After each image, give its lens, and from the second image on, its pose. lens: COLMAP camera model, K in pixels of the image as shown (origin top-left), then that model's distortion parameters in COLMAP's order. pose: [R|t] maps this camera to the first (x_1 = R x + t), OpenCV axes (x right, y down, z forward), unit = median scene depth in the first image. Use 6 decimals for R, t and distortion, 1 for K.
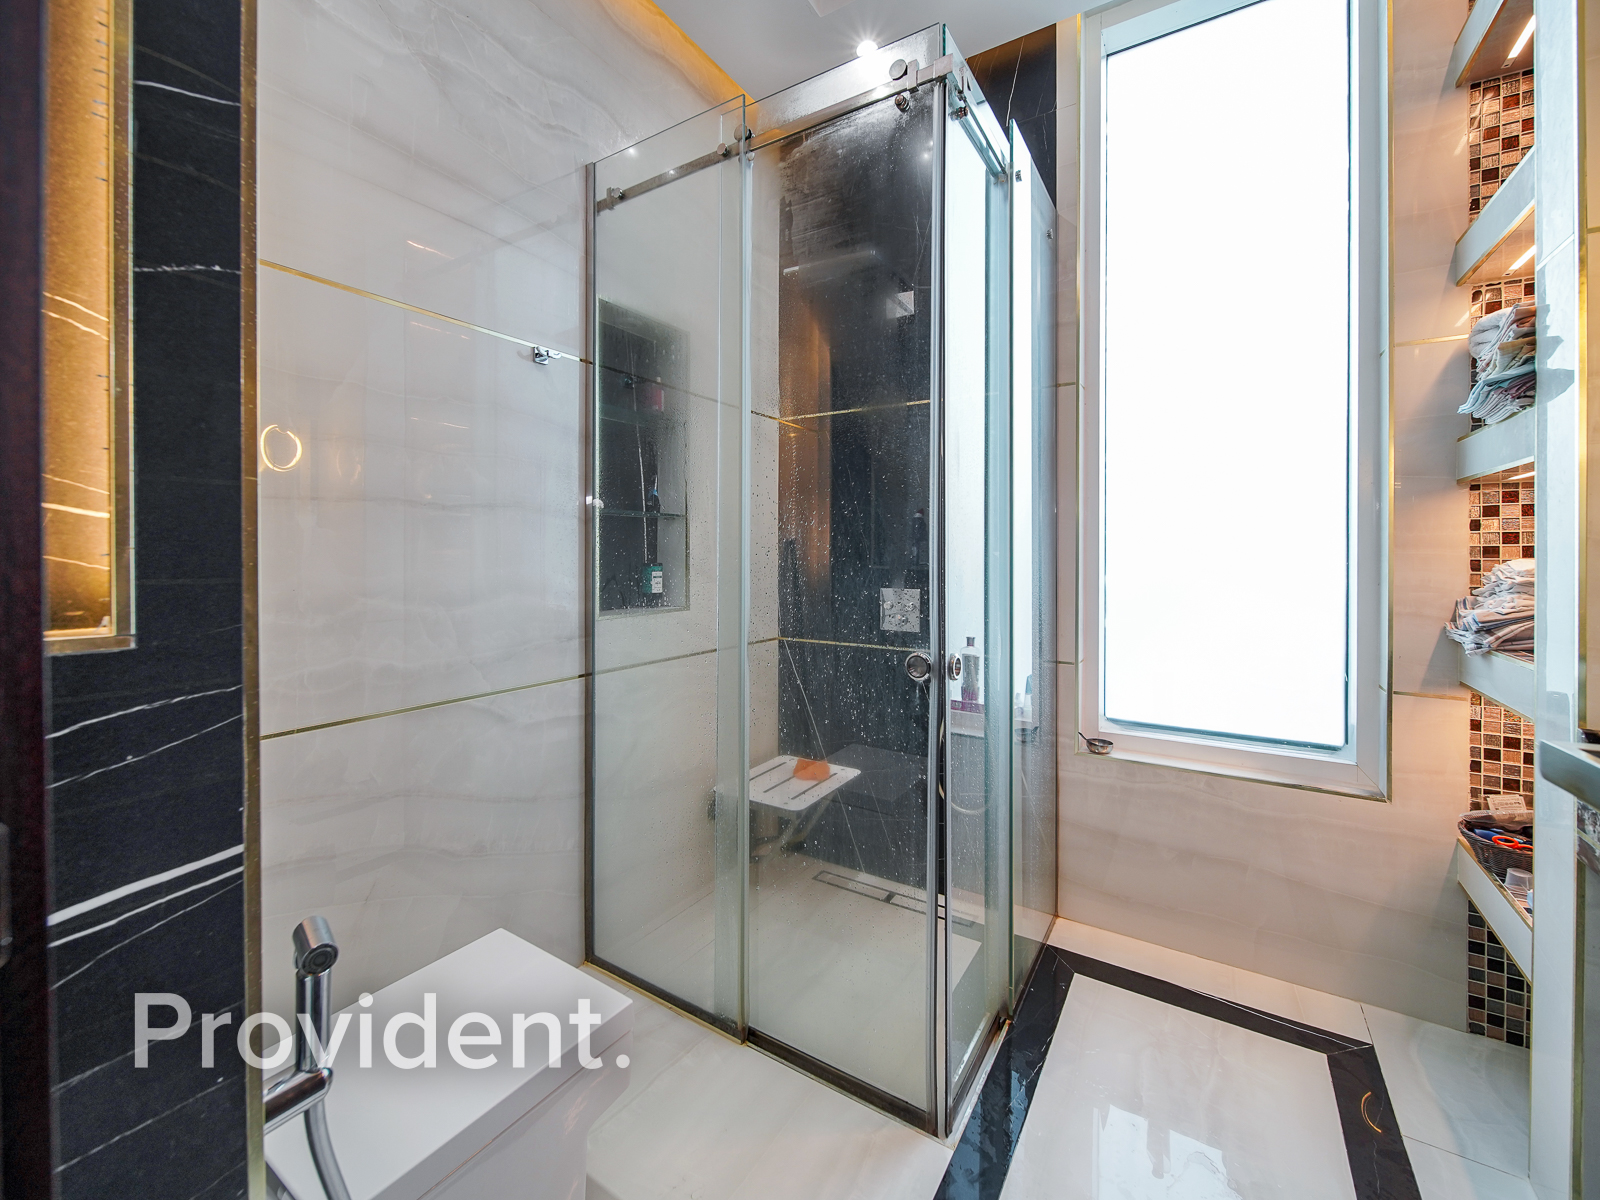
lens RADIAL K [[653.7, 0, 791.2], [0, 653.7, 584.4], [0, 0, 1]] dist [-0.000136, -0.000950]
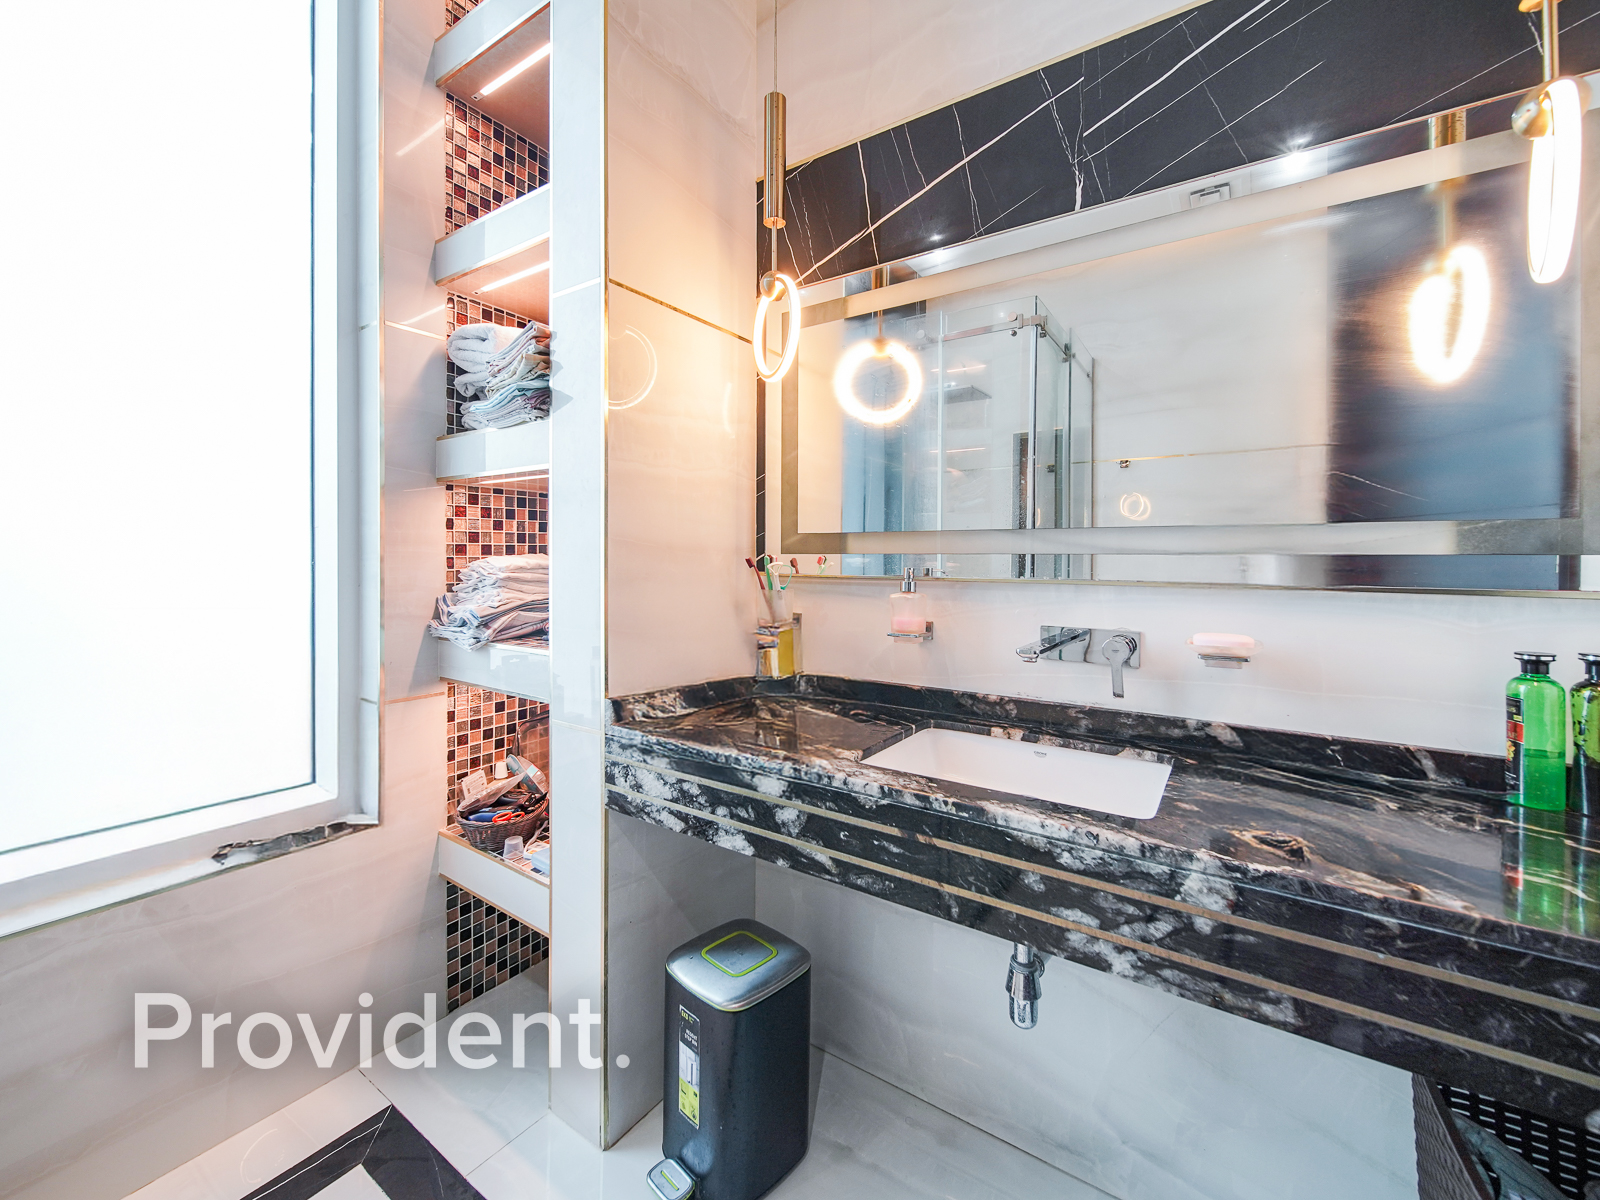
lens RADIAL K [[656.1, 0, 799.7], [0, 656.1, 559.3], [0, 0, 1]] dist [0.001652, -0.000040]
pose [[0.026273, -0.008444, 0.999619, 0.020886], [0.044873, 0.998966, 0.007259, -0.017726], [-0.998647, 0.044665, 0.026625, 0.430084]]
